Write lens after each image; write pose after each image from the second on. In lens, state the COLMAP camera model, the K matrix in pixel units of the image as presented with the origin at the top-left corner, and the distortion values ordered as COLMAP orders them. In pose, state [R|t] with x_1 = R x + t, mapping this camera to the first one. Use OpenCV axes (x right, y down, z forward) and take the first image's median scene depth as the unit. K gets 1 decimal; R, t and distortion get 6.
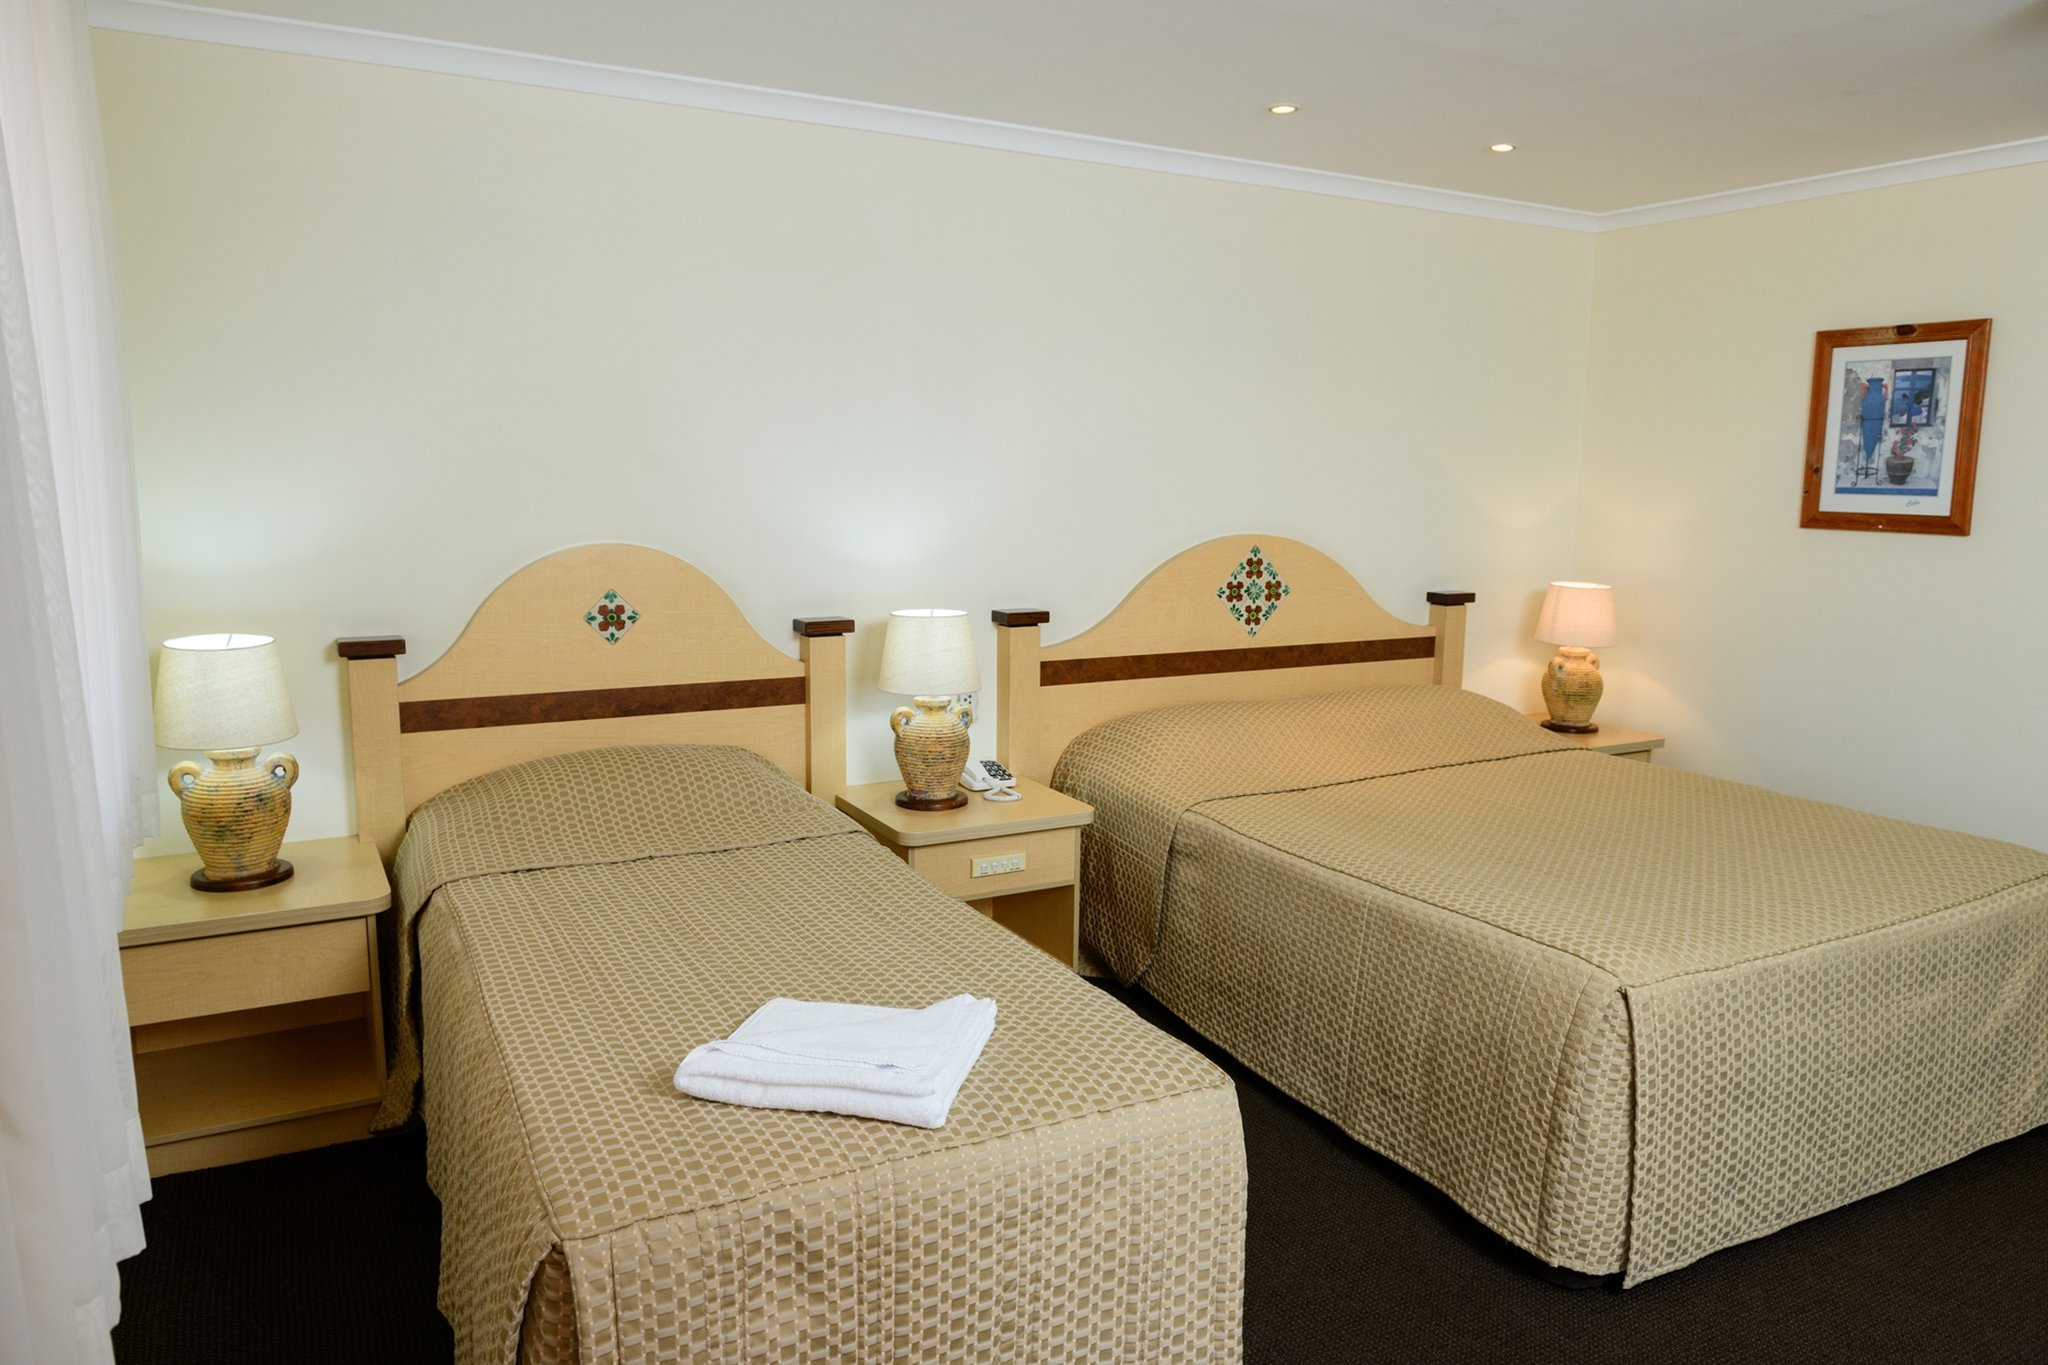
lens RADIAL K [[1382.9, 0, 1024.0], [0, 1382.9, 682.5], [0, 0, 1]] dist [-0.018063, -0.002116]
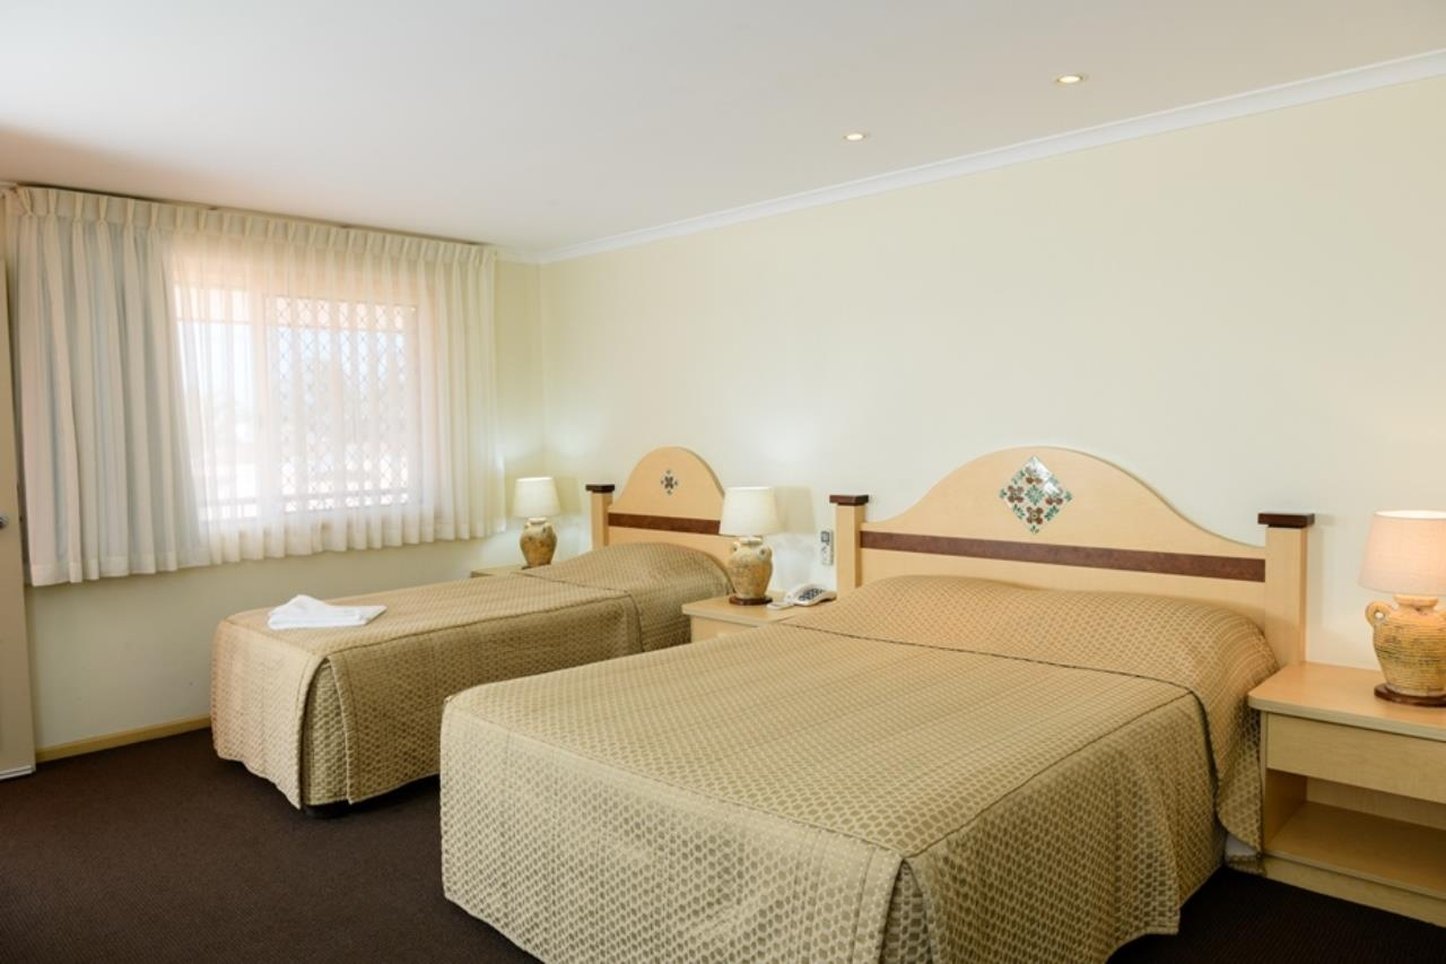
lens RADIAL K [[1022.3, 0, 723.0], [0, 1022.3, 482.0], [0, 0, 1]] dist [-0.001747, -0.000434]
pose [[0.281074, 0.048163, -0.958477, 0.846996], [-0.102239, 0.994559, 0.019995, -0.061614], [0.954225, 0.092374, 0.284469, 0.455180]]
